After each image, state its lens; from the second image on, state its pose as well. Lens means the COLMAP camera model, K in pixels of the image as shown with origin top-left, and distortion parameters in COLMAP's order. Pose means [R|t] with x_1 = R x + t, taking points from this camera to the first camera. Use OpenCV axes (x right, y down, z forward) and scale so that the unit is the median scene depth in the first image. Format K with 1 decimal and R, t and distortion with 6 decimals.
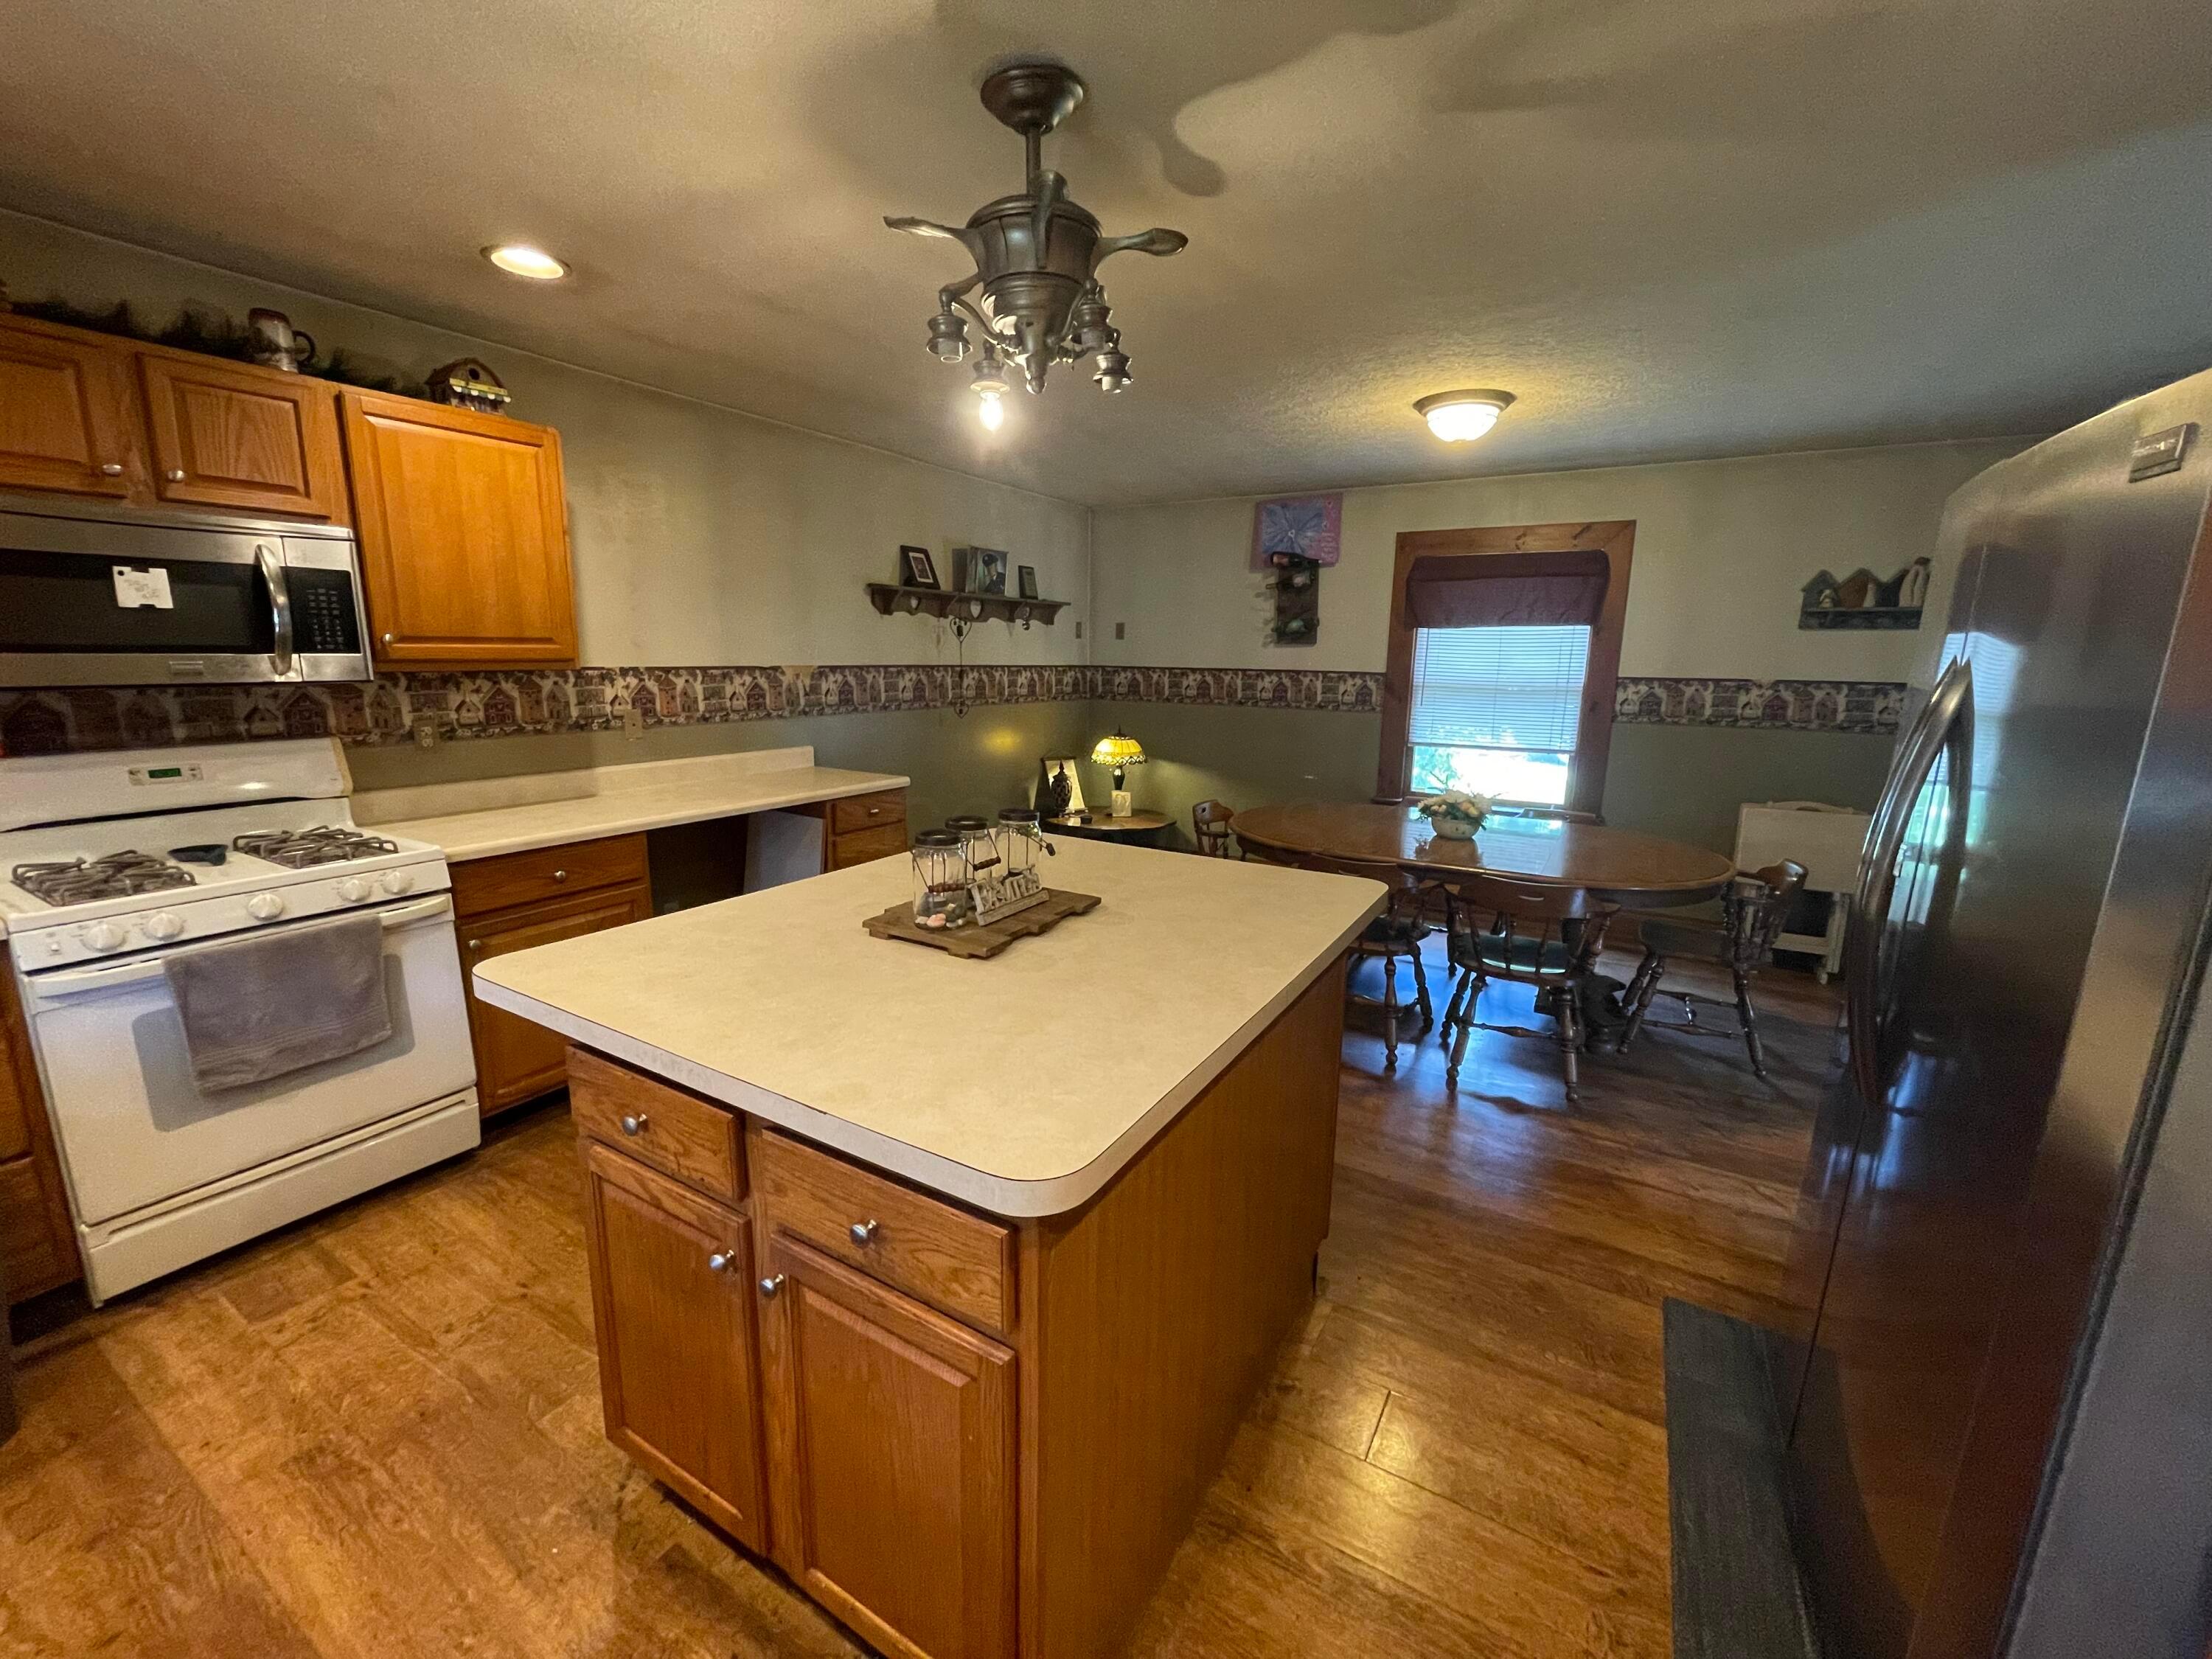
lens RADIAL K [[892.7, 0, 1106.4], [0, 892.7, 822.8], [0, 0, 1]] dist [-0.003782, -0.000415]
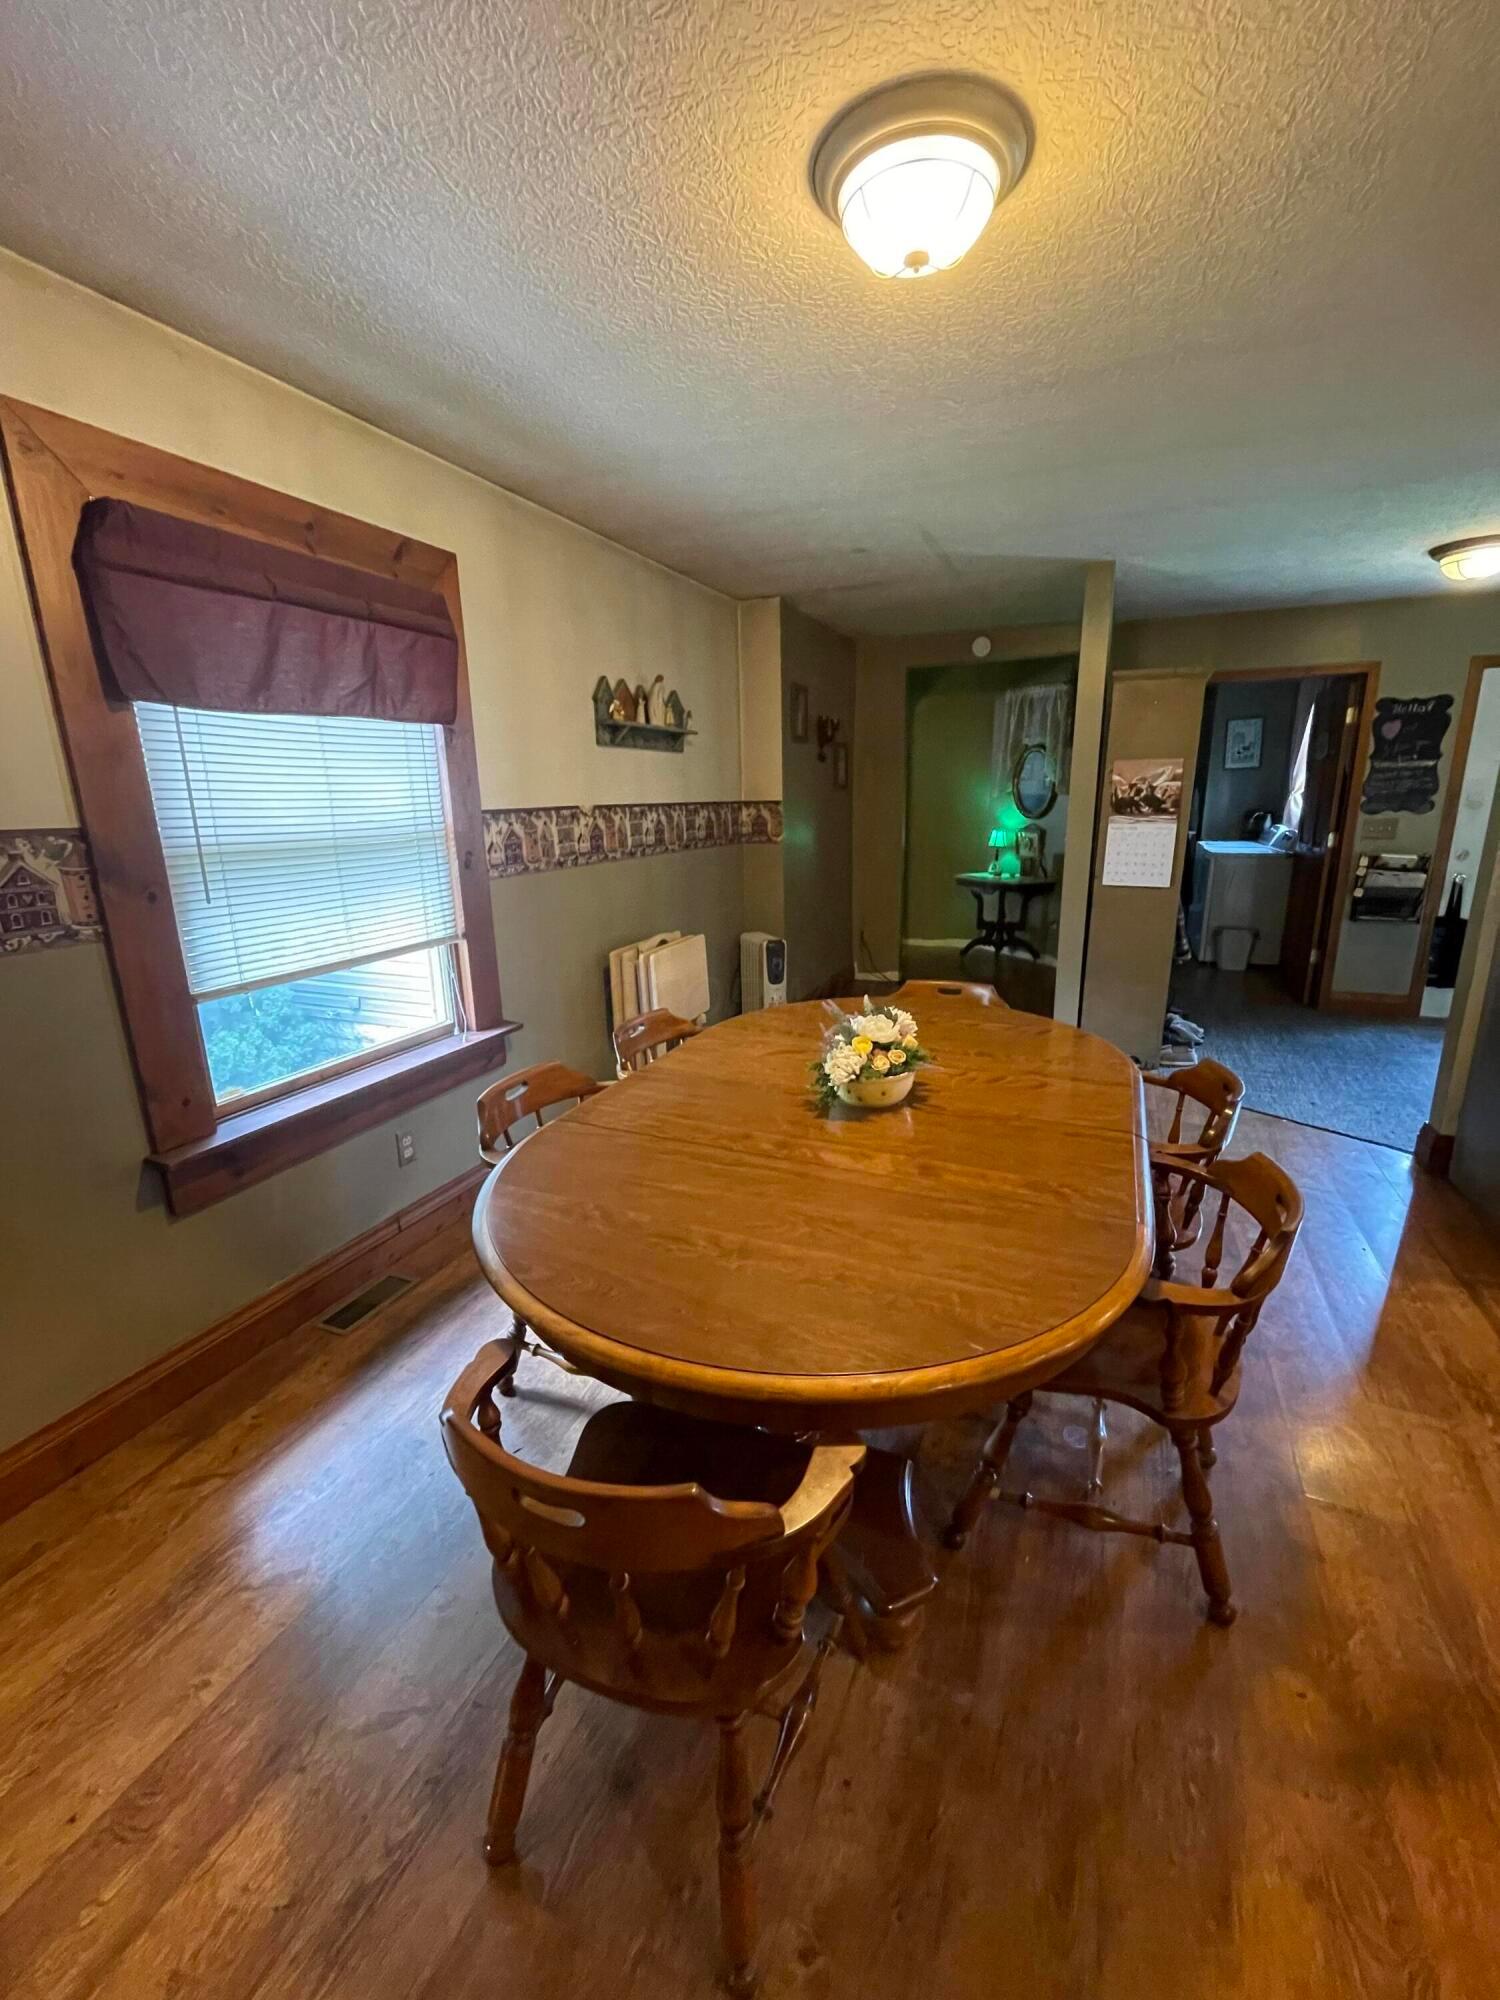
lens RADIAL K [[807.1, 0, 750.0], [0, 807.1, 1000.0], [0, 0, 1]] dist [-0.003782, -0.000415]
pose [[-0.126059, -0.257426, 0.958040, -0.070728], [0.199483, 0.939439, 0.278676, -0.217551], [-0.971759, 0.226243, -0.067072, 1.208194]]
